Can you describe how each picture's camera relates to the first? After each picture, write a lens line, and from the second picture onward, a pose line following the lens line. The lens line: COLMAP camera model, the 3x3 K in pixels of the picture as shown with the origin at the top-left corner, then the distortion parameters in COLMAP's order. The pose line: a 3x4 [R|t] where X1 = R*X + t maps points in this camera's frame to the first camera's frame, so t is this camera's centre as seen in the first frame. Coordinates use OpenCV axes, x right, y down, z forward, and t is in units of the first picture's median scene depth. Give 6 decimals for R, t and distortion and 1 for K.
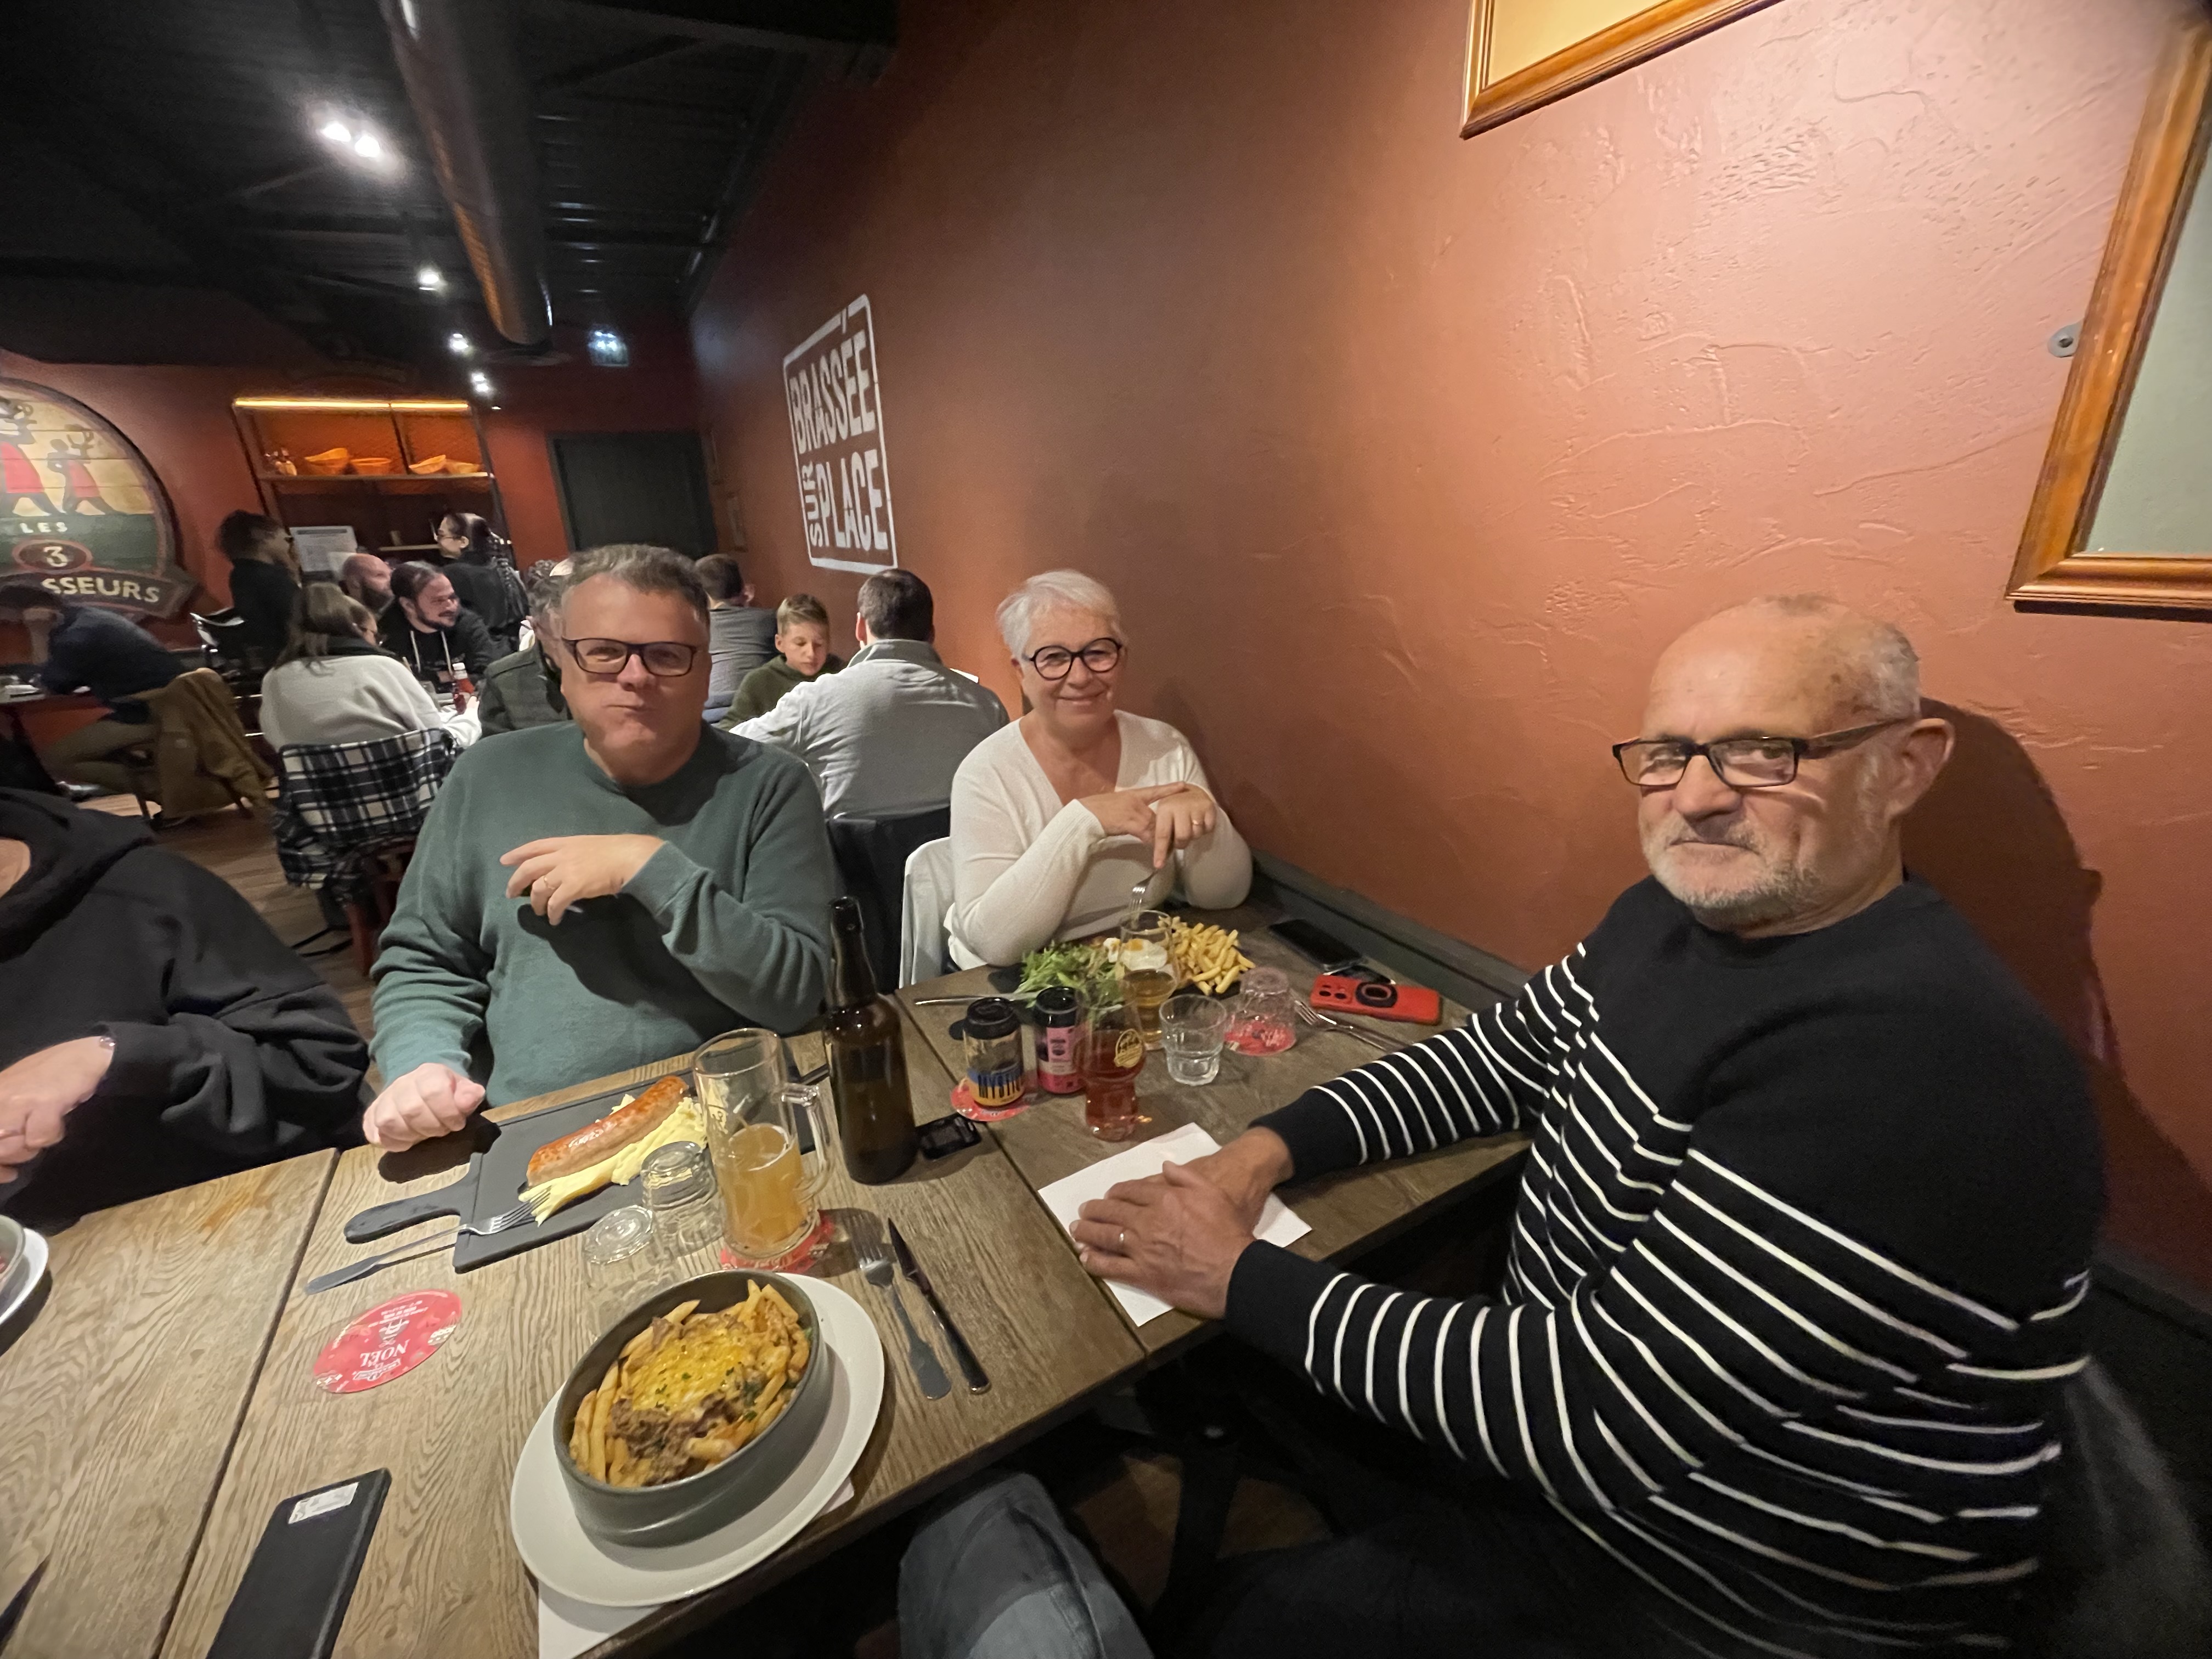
lens RADIAL K [[891.6, 0, 1103.2], [0, 891.6, 836.5], [0, 0, 1]] dist [0.000197, -0.000916]
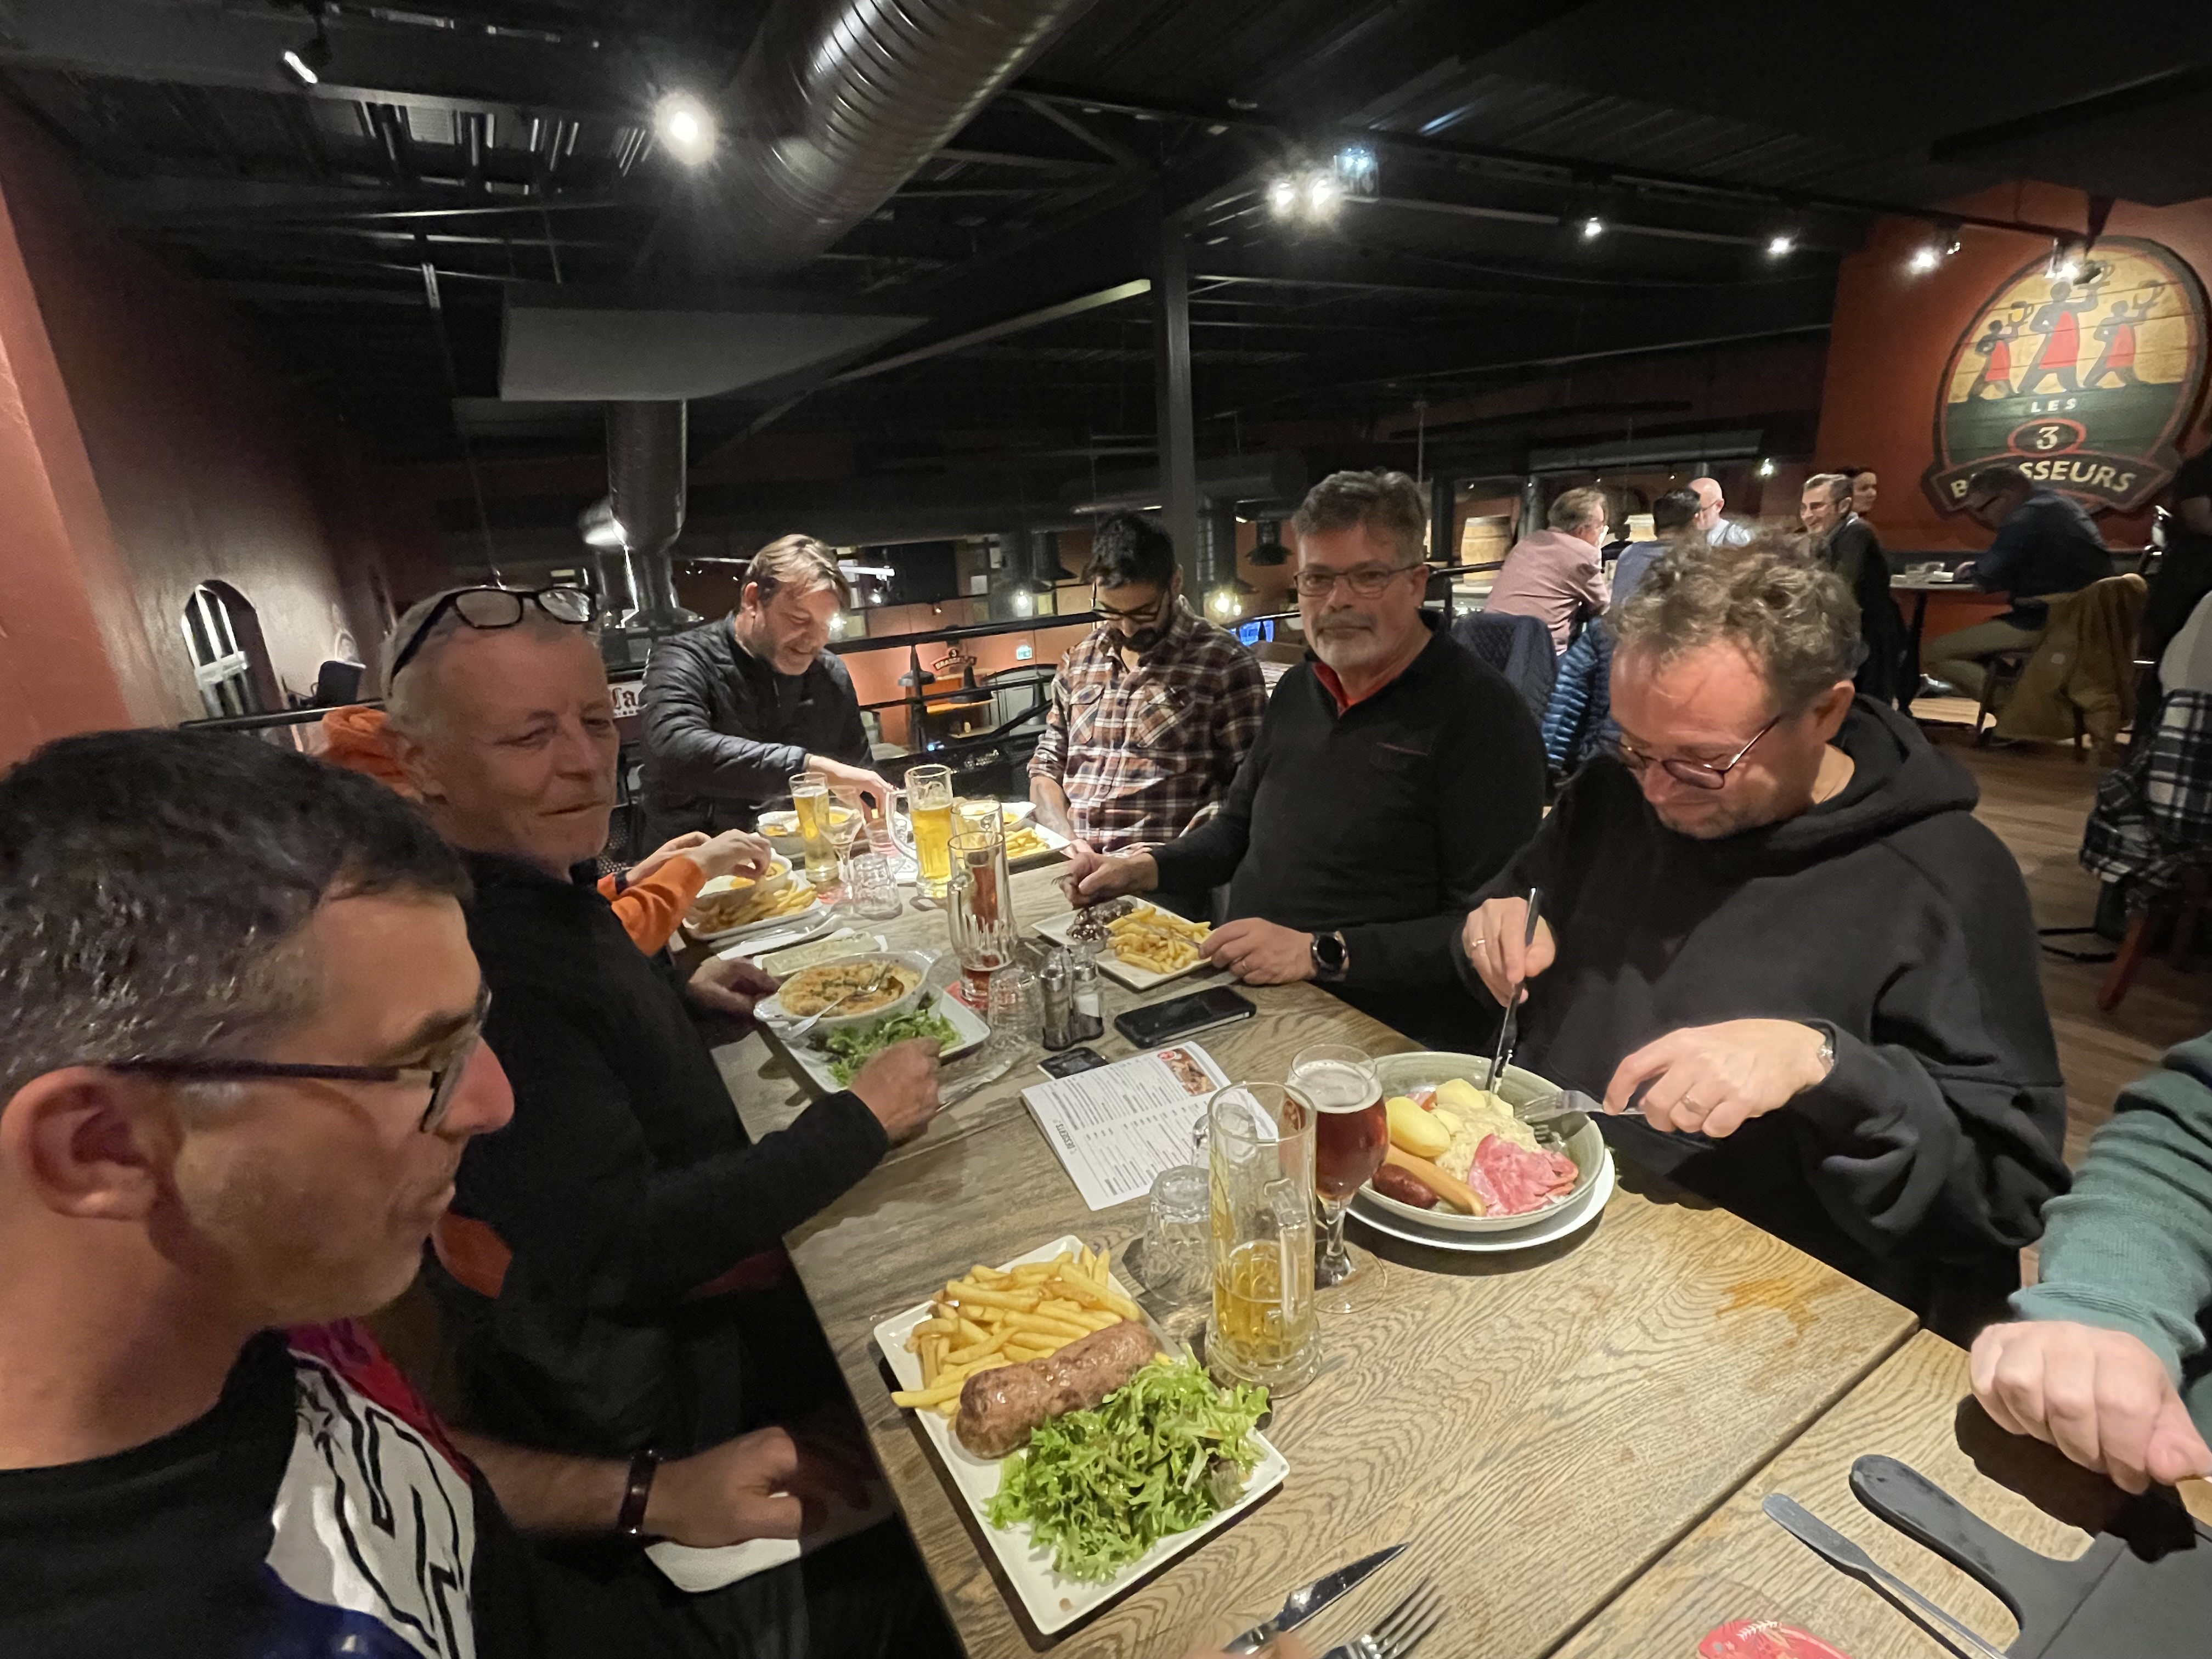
lens RADIAL K [[1032.1, 0, 1099.0], [0, 1032.1, 835.8], [0, 0, 1]] dist [-0.003287, -0.002475]
pose [[0.014319, 0.331008, -0.943519, -0.086724], [-0.271708, 0.909398, 0.314913, -0.015162], [0.962273, 0.251853, 0.102959, 0.079772]]
